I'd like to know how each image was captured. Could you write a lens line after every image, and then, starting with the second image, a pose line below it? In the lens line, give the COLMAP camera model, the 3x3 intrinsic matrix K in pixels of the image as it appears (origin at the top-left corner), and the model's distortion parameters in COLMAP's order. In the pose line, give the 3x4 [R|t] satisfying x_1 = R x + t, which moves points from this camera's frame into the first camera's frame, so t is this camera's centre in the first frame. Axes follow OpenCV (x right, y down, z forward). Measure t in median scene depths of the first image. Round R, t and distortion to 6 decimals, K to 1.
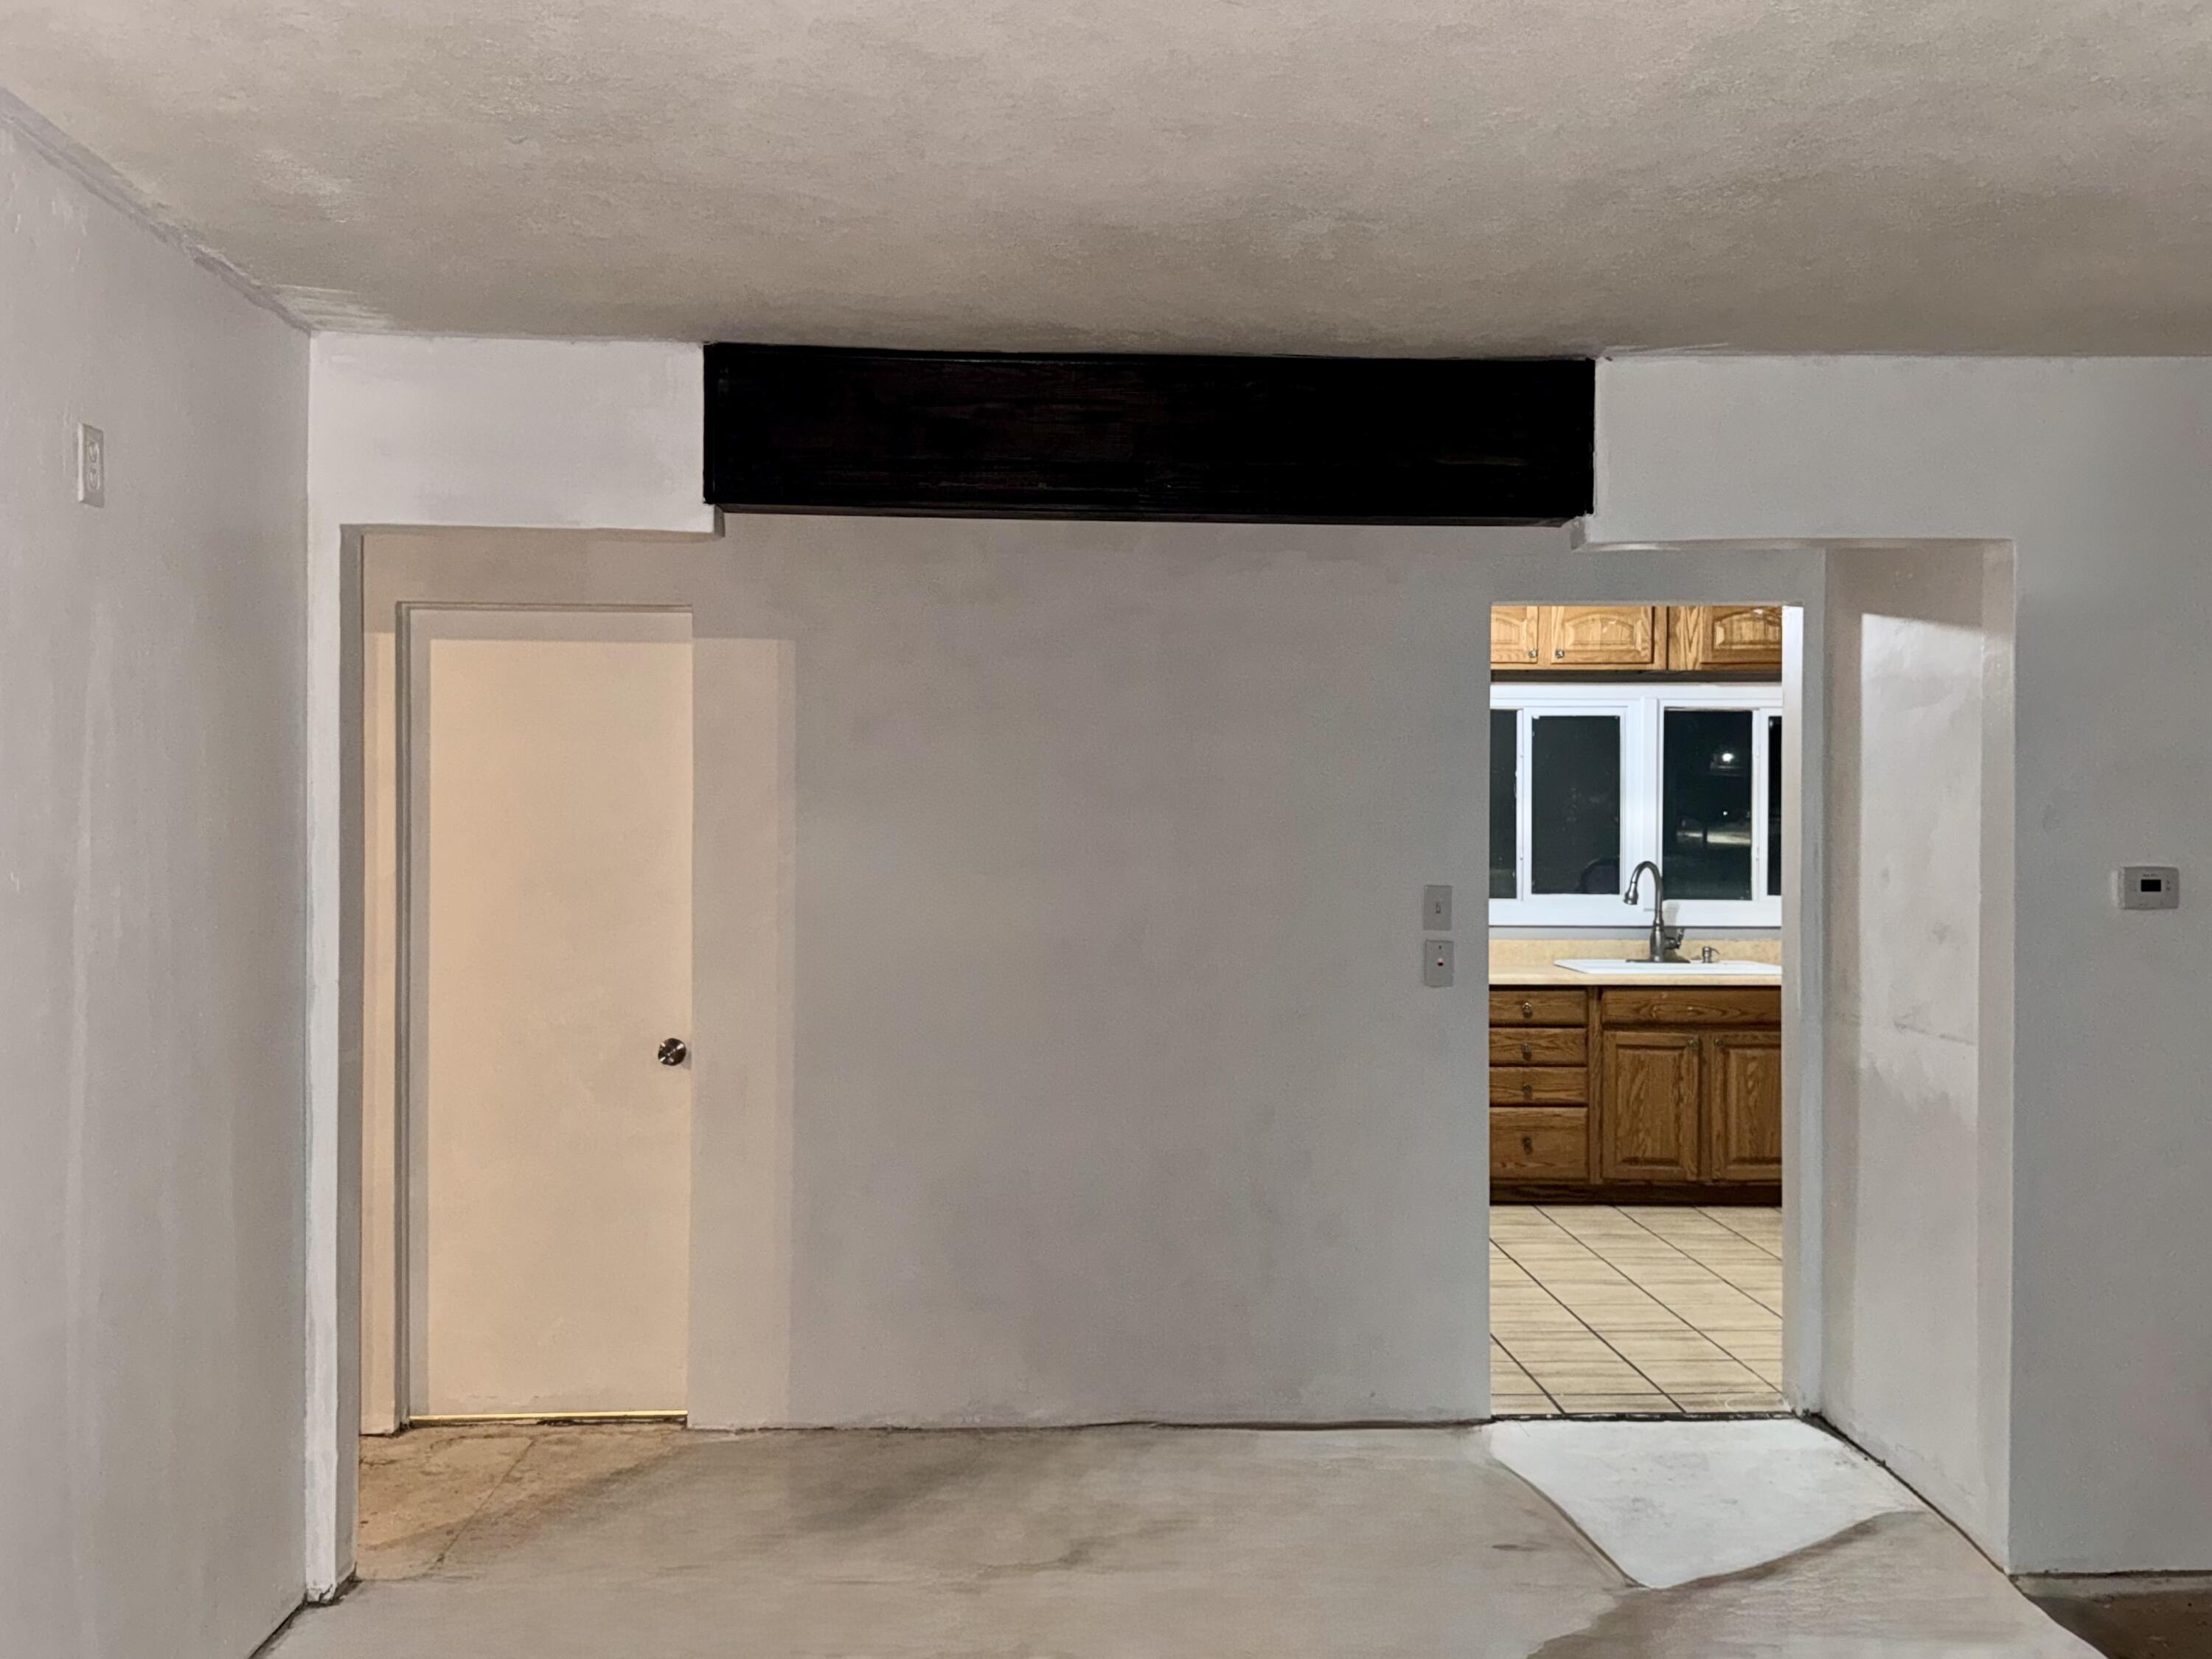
lens RADIAL K [[1949.5, 0, 1035.2], [0, 1949.5, 836.0], [0, 0, 1]] dist [0.031457, -0.059354]
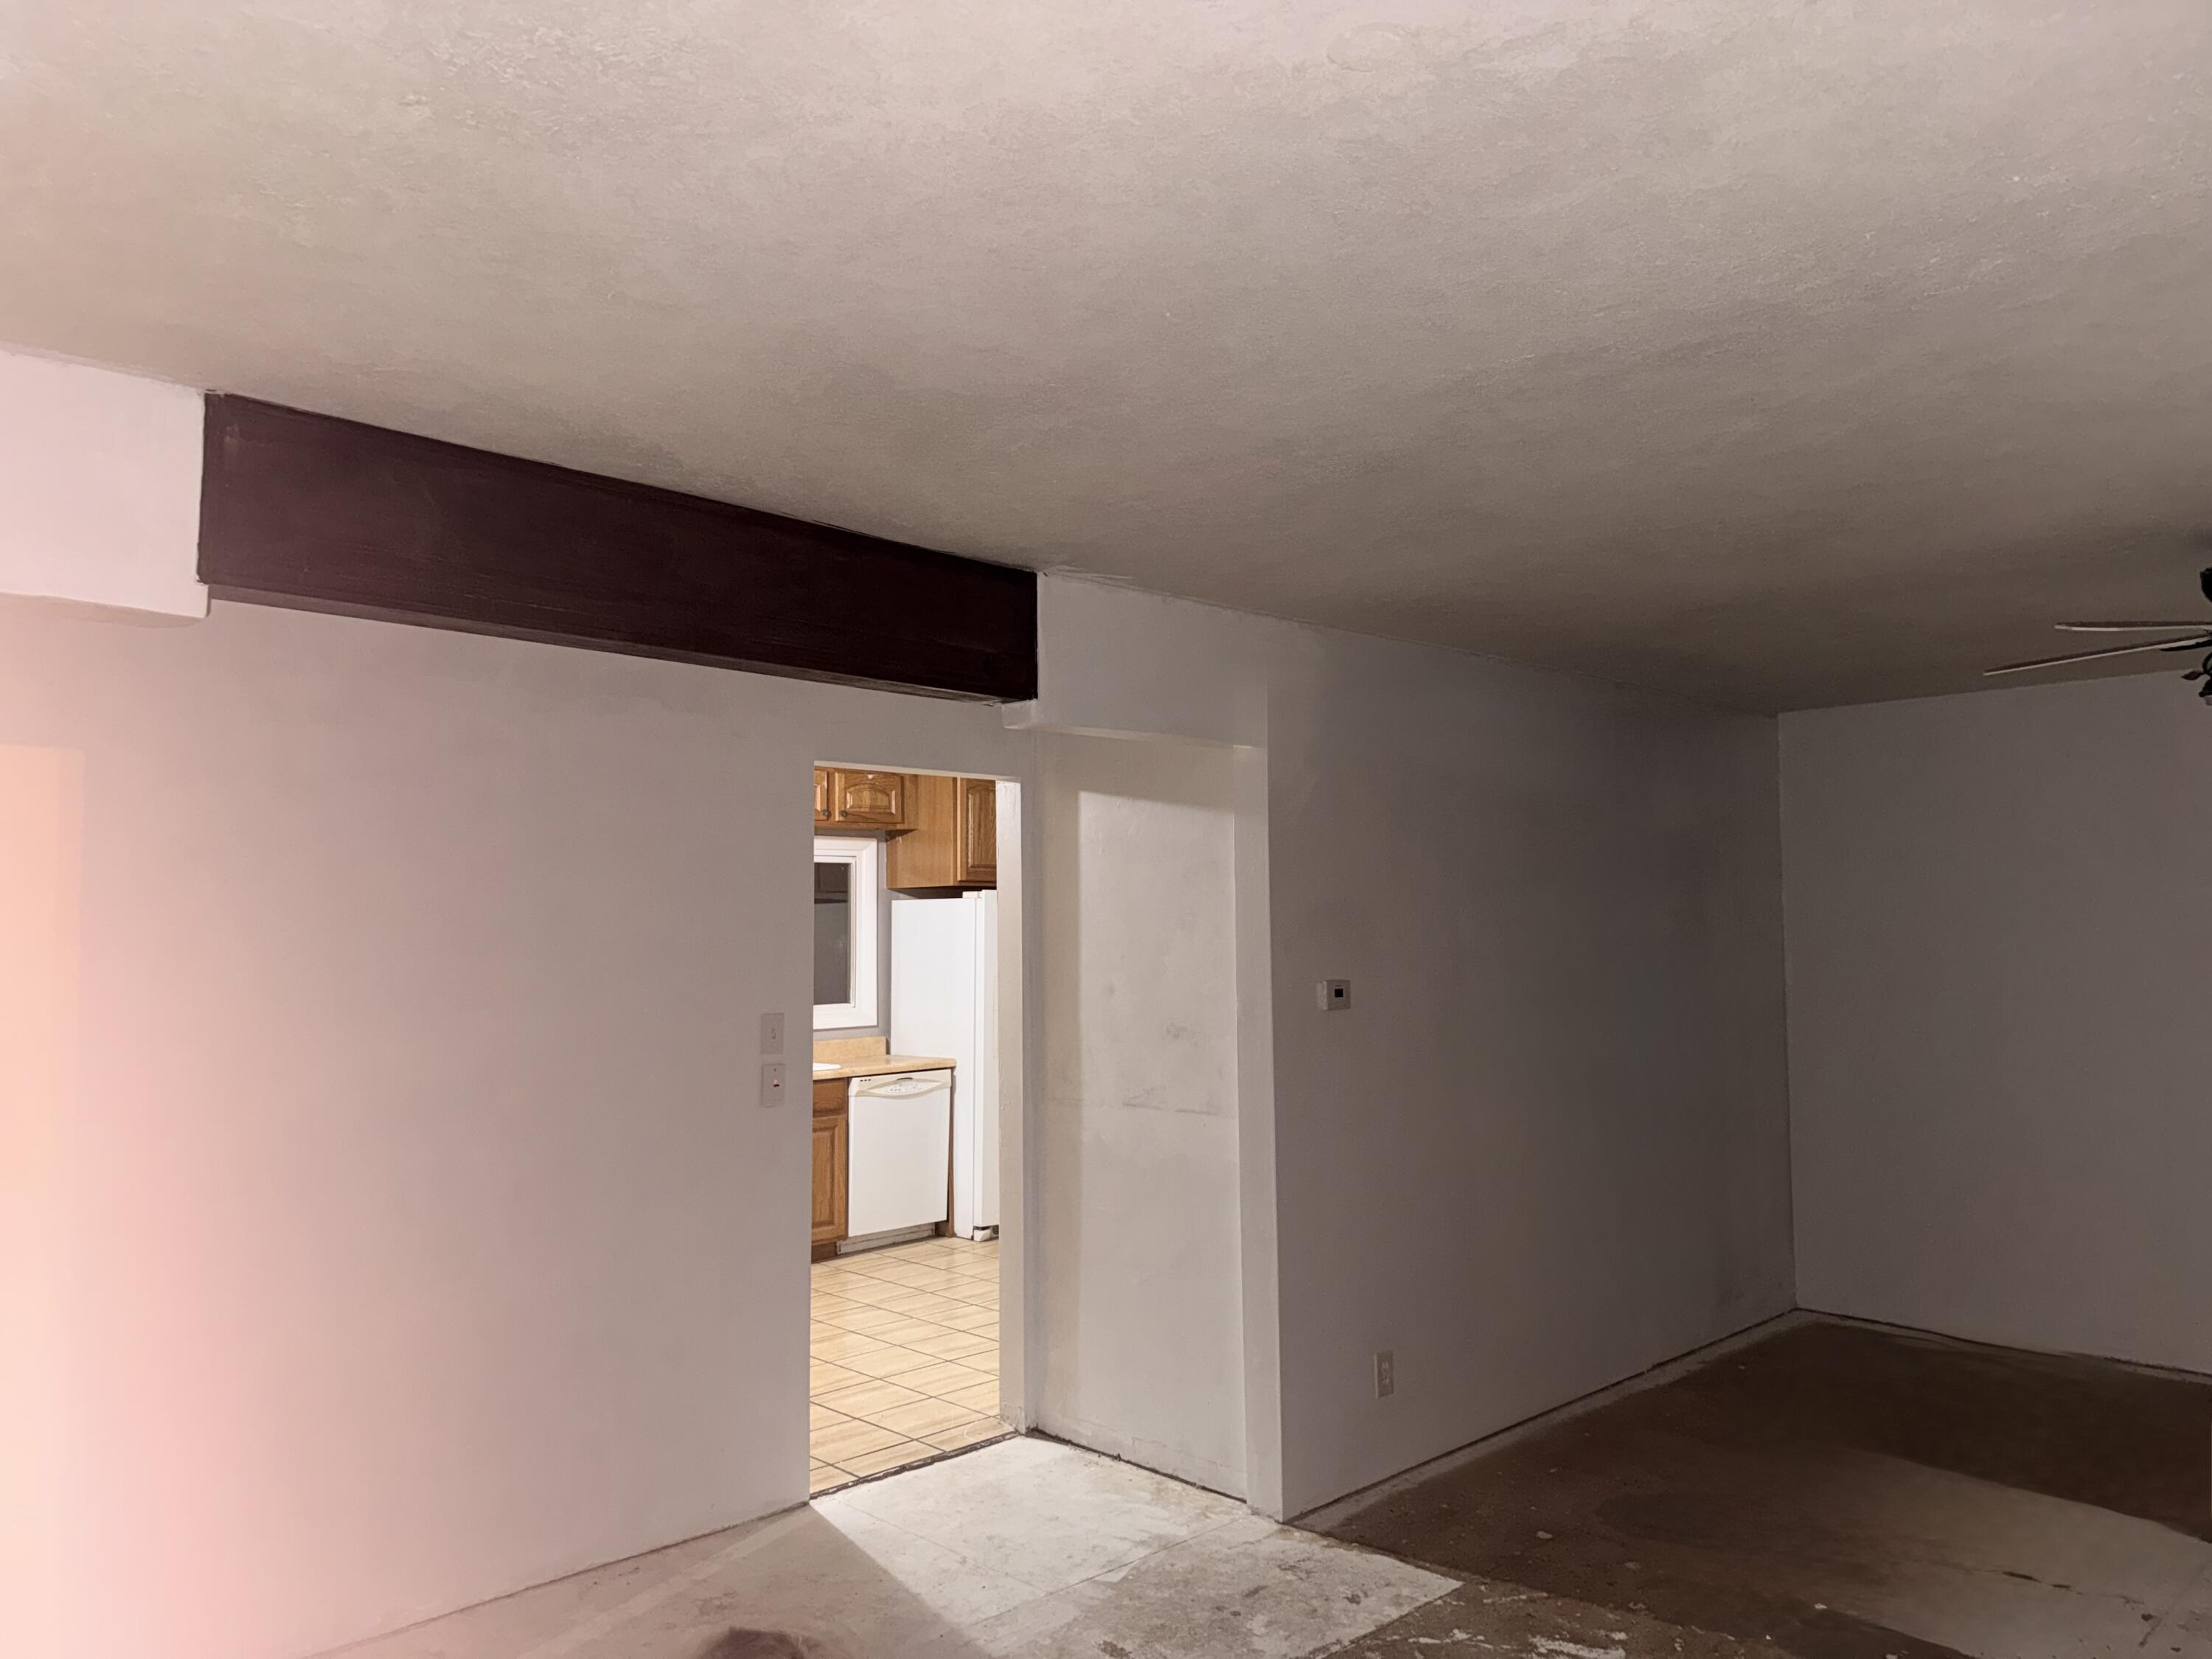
lens RADIAL K [[1563.4, 0, 1101.2], [0, 1563.4, 817.5], [0, 0, 1]] dist [0.056151, -0.077990]
pose [[0.732018, 0.041495, 0.680020, -0.177545], [0.016739, 0.996747, -0.078841, -0.007819], [-0.681079, 0.069095, 0.728942, 0.143518]]
